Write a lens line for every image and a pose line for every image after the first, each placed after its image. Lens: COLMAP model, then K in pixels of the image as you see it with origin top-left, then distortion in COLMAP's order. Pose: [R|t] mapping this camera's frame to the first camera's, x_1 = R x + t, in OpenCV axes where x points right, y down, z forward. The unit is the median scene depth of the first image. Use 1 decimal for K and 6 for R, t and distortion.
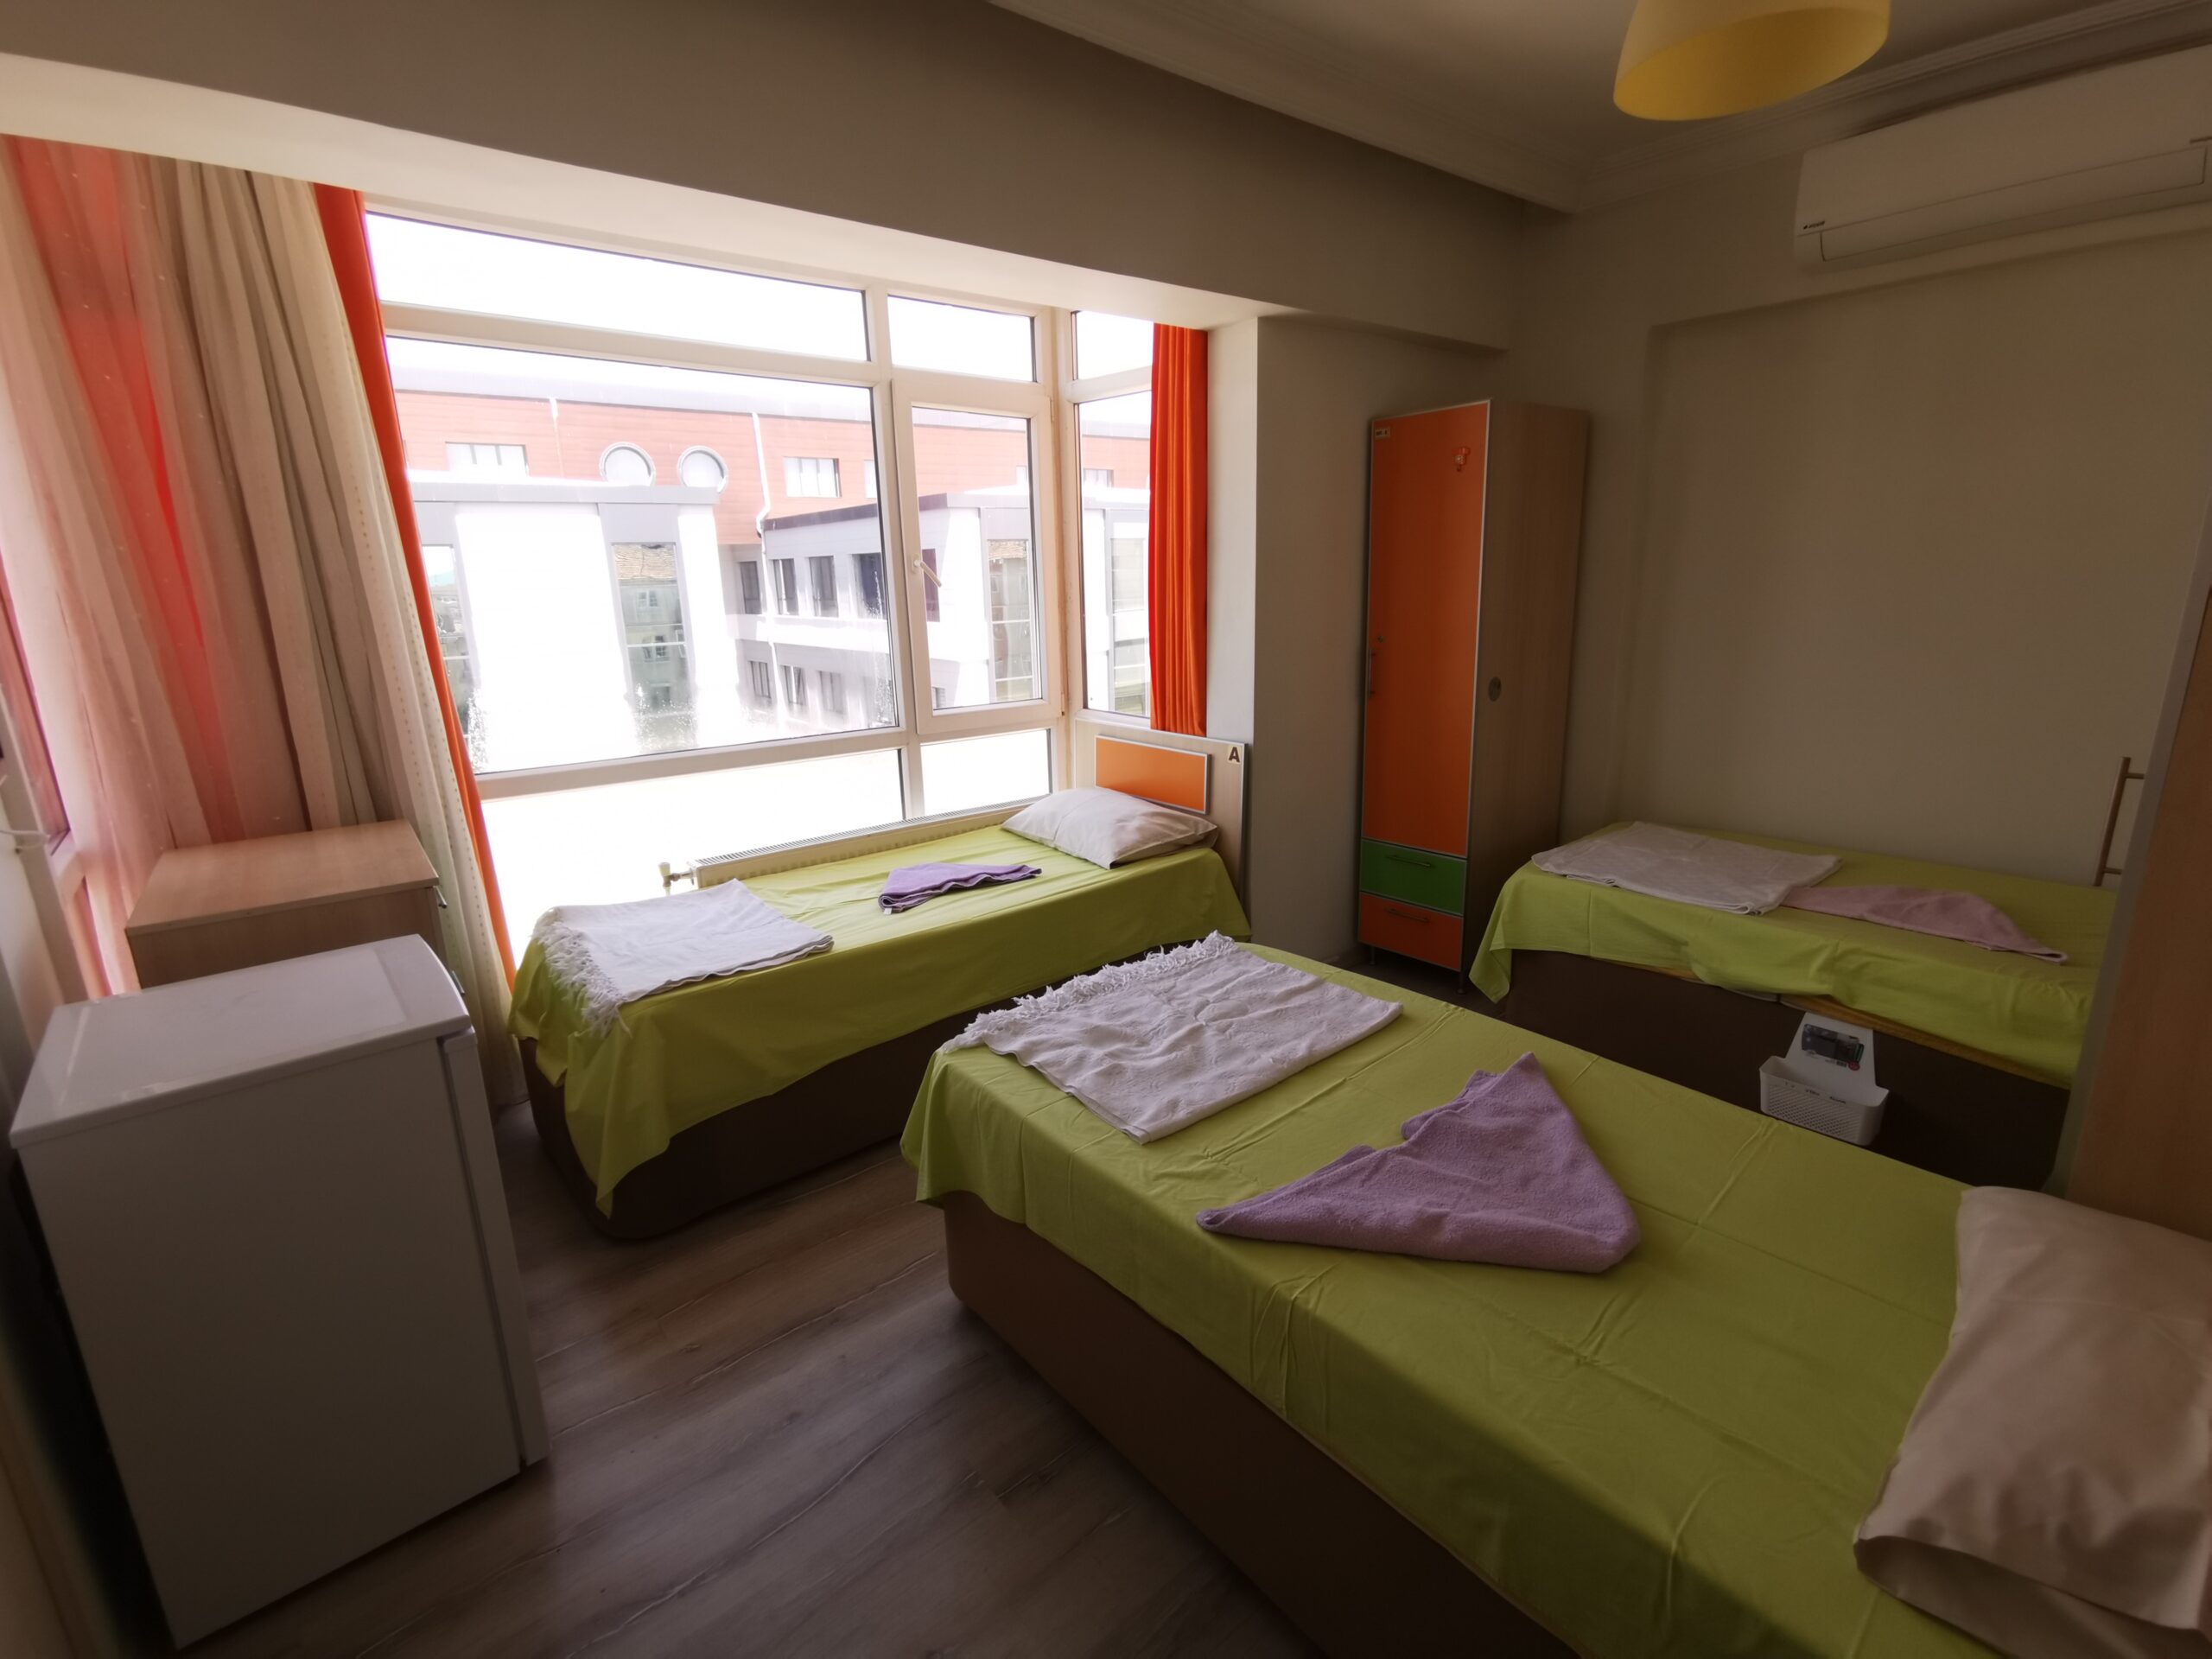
lens RADIAL K [[1011.7, 0, 1094.7], [0, 1011.7, 830.3], [0, 0, 1]] dist [-0.007133, 0.009481]
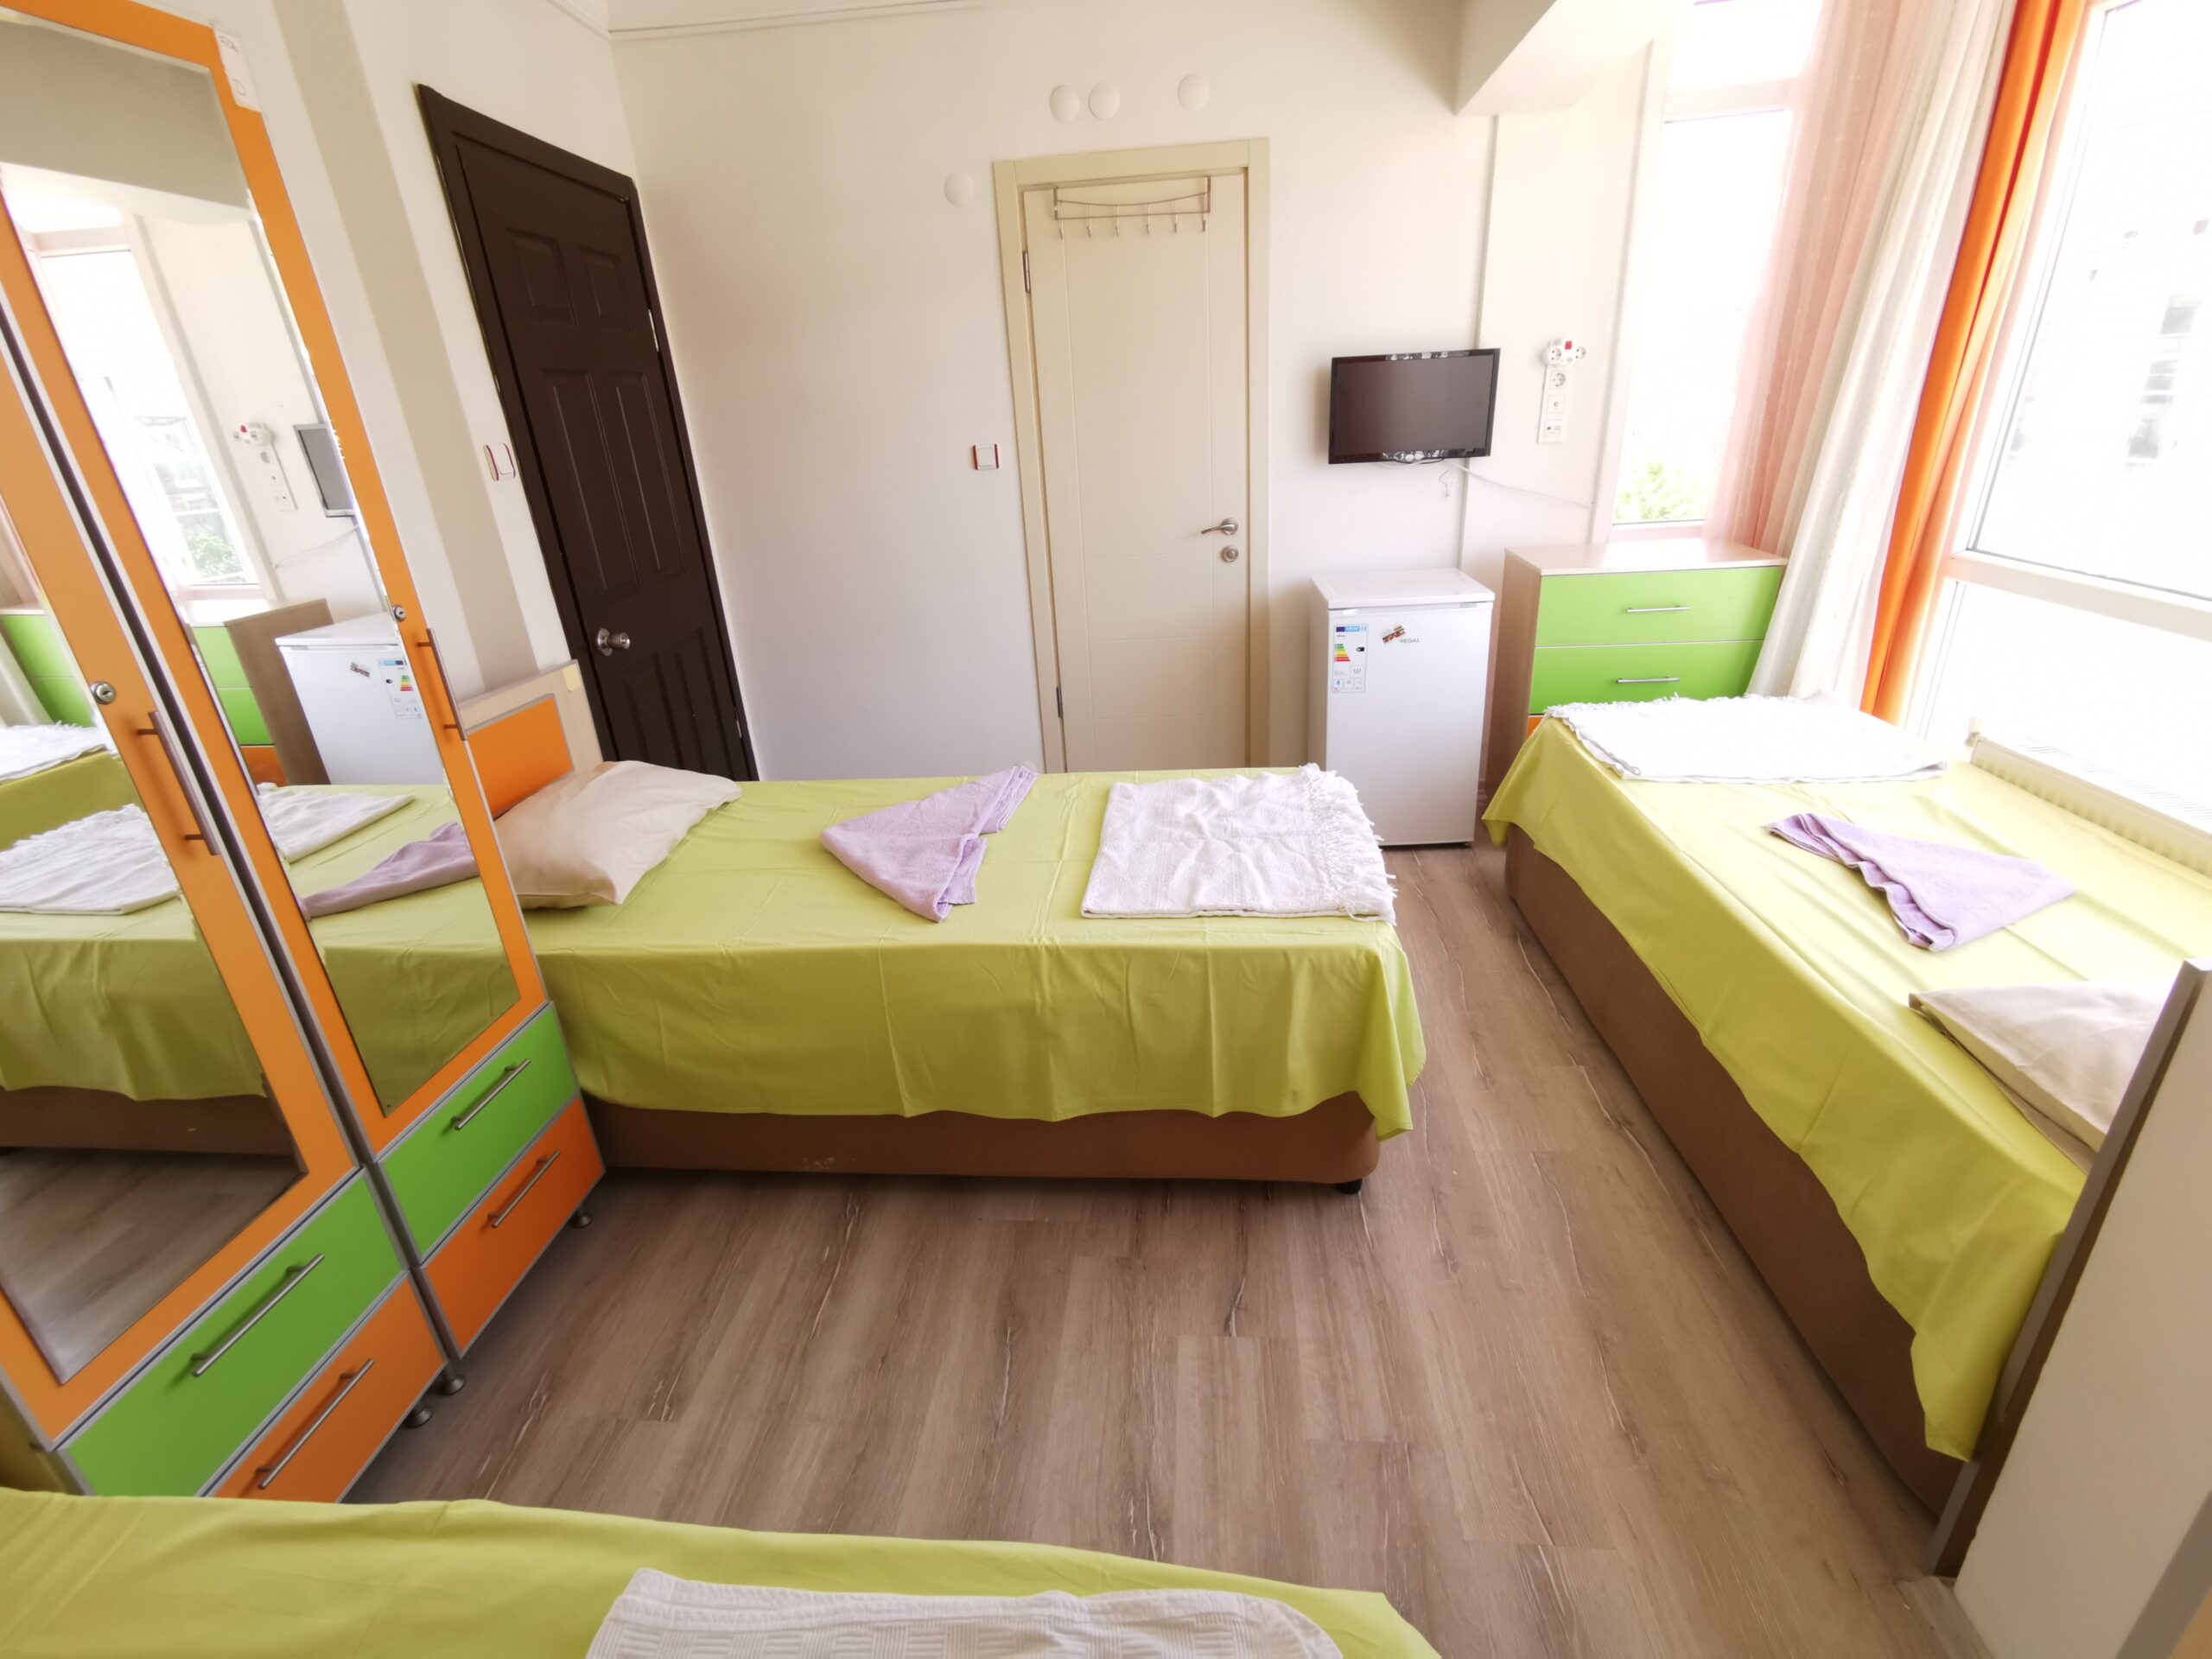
lens RADIAL K [[1011.7, 0, 1094.7], [0, 1011.7, 830.3], [0, 0, 1]] dist [-0.007133, 0.009481]
pose [[-0.700562, 0.339198, -0.627819, 0.616956], [-0.099982, 0.824466, 0.557009, -0.284073], [0.706552, 0.452990, -0.543676, 1.082771]]
